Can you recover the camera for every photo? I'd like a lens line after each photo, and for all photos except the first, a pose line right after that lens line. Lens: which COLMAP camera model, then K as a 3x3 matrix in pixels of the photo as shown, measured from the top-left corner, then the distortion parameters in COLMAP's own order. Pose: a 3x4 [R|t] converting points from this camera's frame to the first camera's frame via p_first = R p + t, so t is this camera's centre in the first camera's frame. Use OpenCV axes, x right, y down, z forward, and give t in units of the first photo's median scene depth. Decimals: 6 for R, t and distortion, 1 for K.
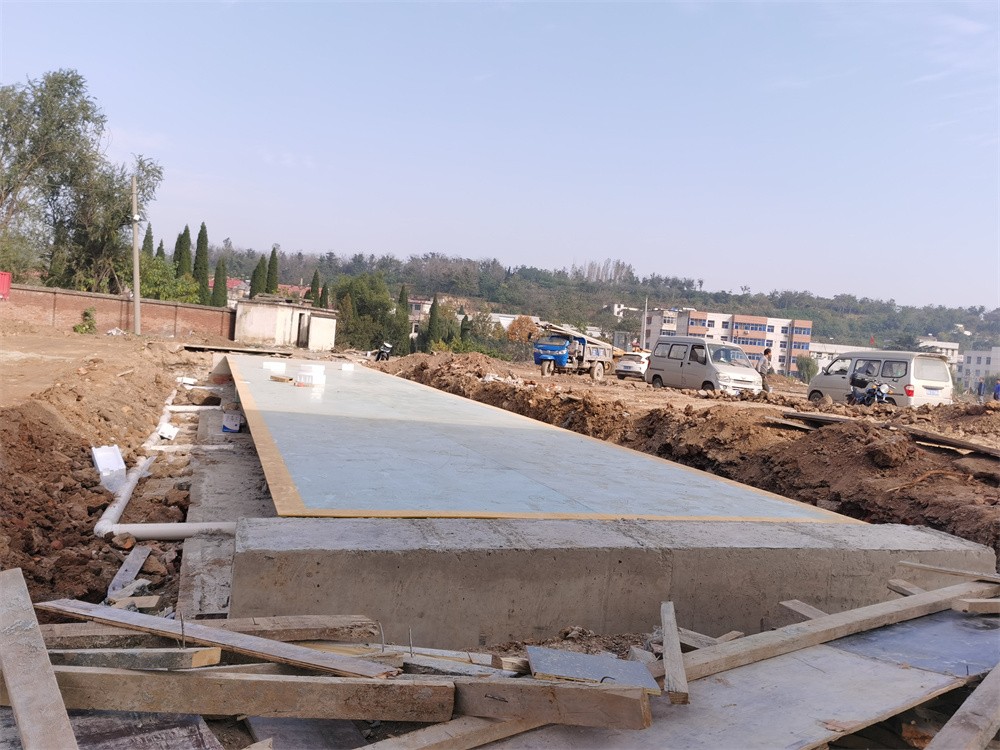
lens RADIAL K [[852.1, 0, 502.7], [0, 852.1, 349.6], [0, 0, 1]] dist [0.064269, -0.066359]
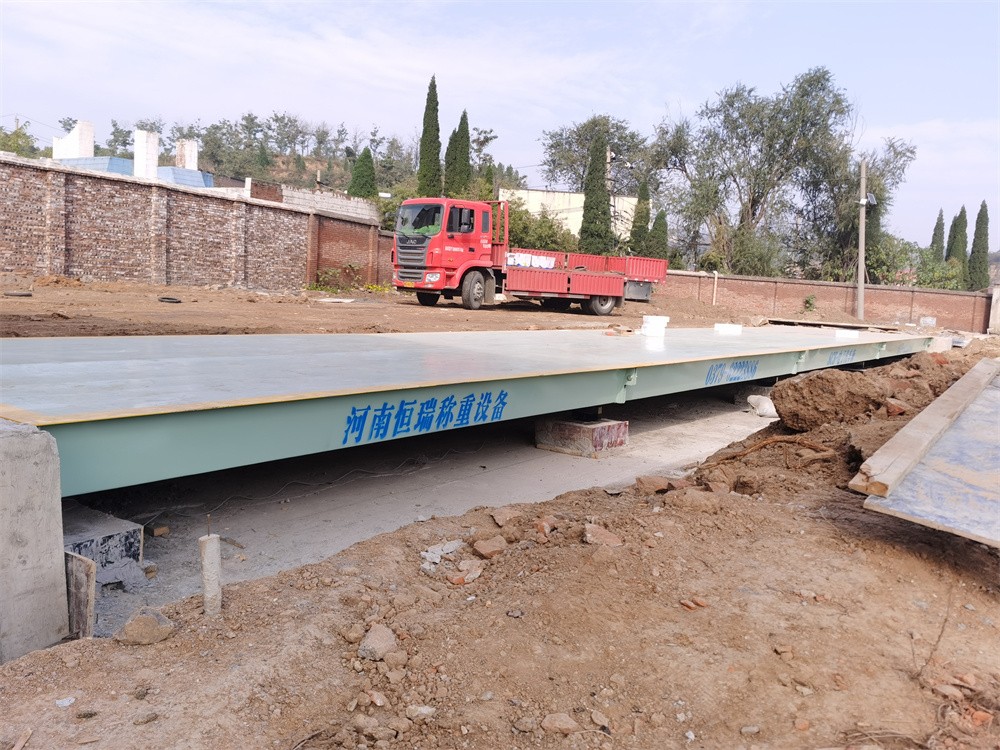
lens RADIAL K [[852.1, 0, 505.9], [0, 852.1, 344.3], [0, 0, 1]] dist [0.064269, -0.066359]
pose [[0.597892, 0.010026, -0.801514, 0.094107], [-0.015922, 0.999873, 0.000630, 0.011375], [0.801419, 0.012386, 0.597976, 0.075517]]
